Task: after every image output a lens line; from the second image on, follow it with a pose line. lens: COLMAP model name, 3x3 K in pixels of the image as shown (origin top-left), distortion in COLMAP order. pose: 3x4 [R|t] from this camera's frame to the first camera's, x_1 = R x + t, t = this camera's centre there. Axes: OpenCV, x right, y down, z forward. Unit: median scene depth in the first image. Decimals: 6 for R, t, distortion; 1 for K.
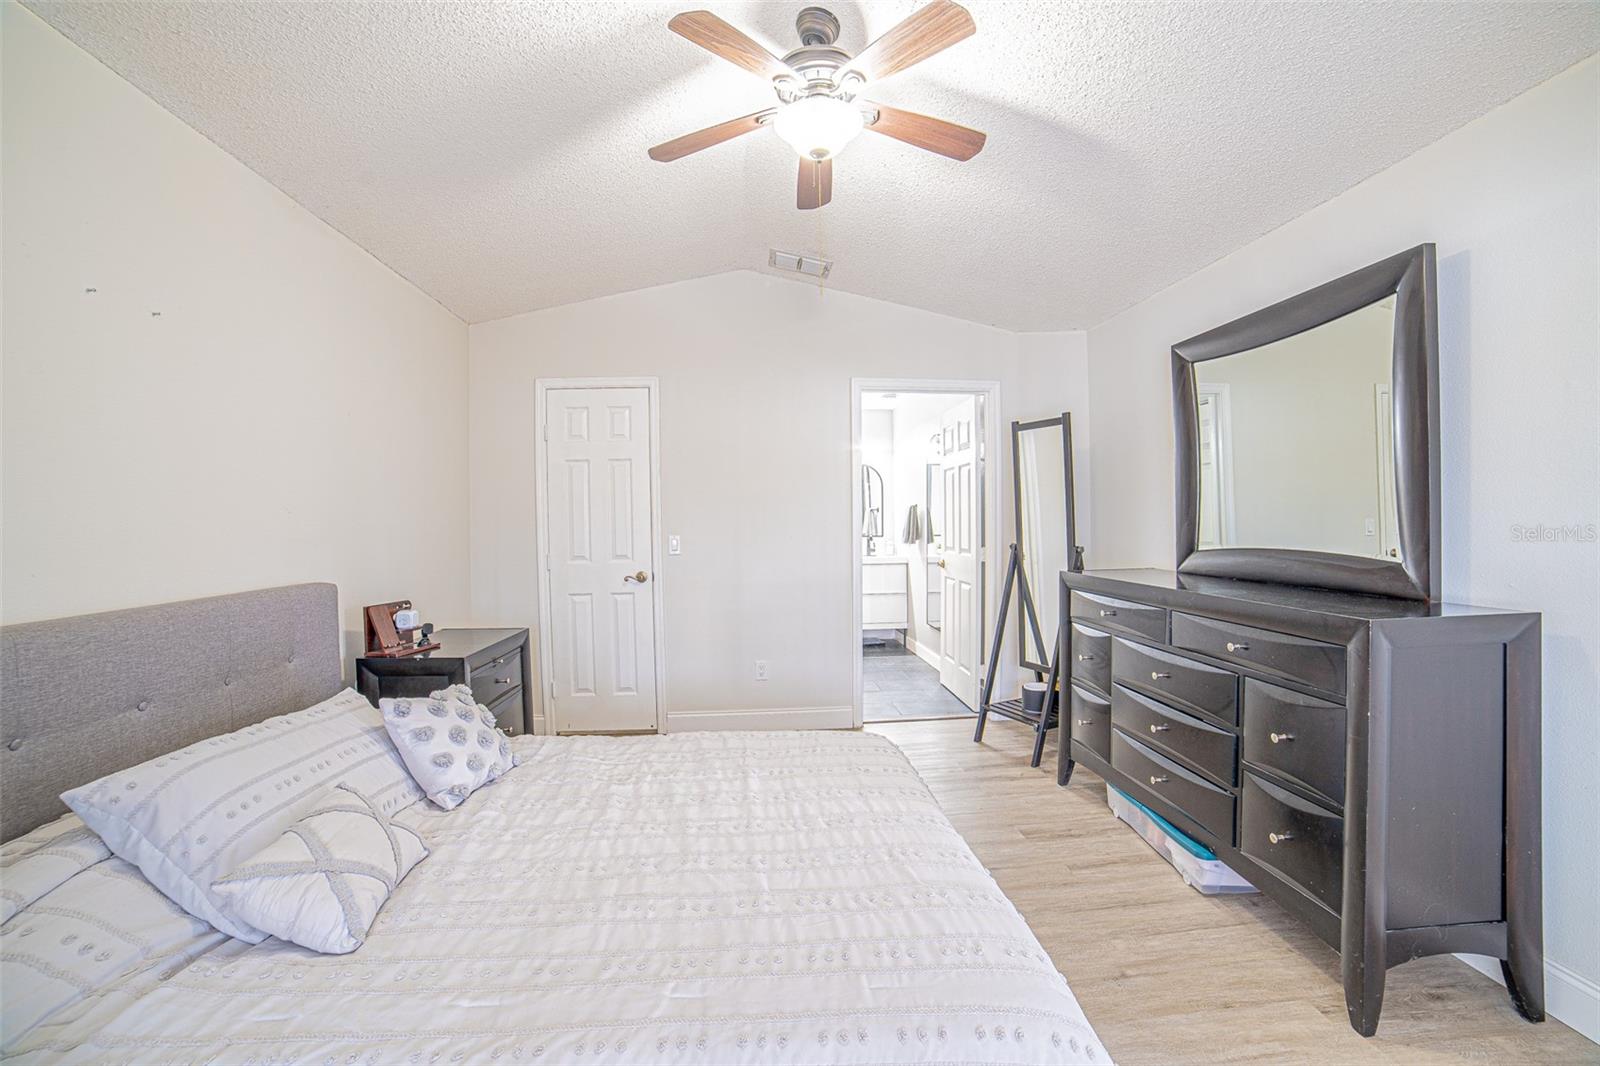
lens RADIAL K [[663.5, 0, 795.2], [0, 663.5, 530.2], [0, 0, 1]] dist [-0.102233, 0.034608]
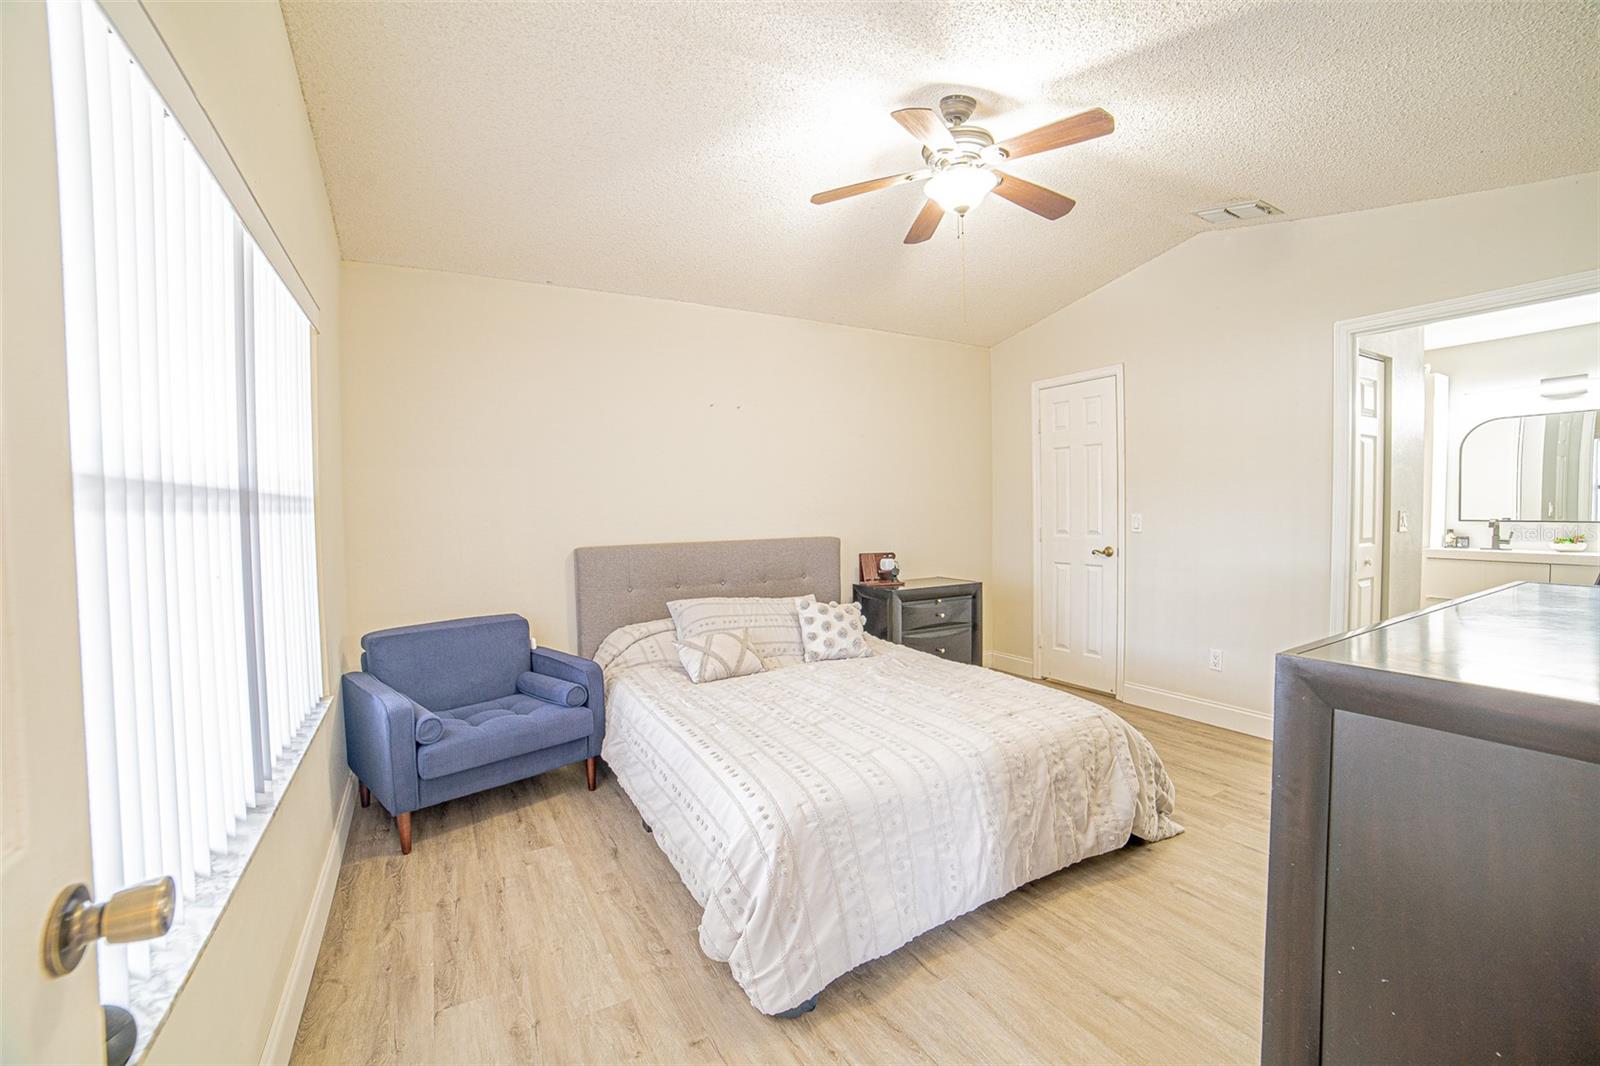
lens RADIAL K [[685.0, 0, 799.9], [0, 685.0, 515.8], [0, 0, 1]] dist [-0.101626, 0.029766]
pose [[0.405764, 0.020166, -0.913755, 0.792230], [-0.003236, 0.999782, 0.020627, -0.012744], [0.913972, -0.005413, 0.405741, 0.126022]]
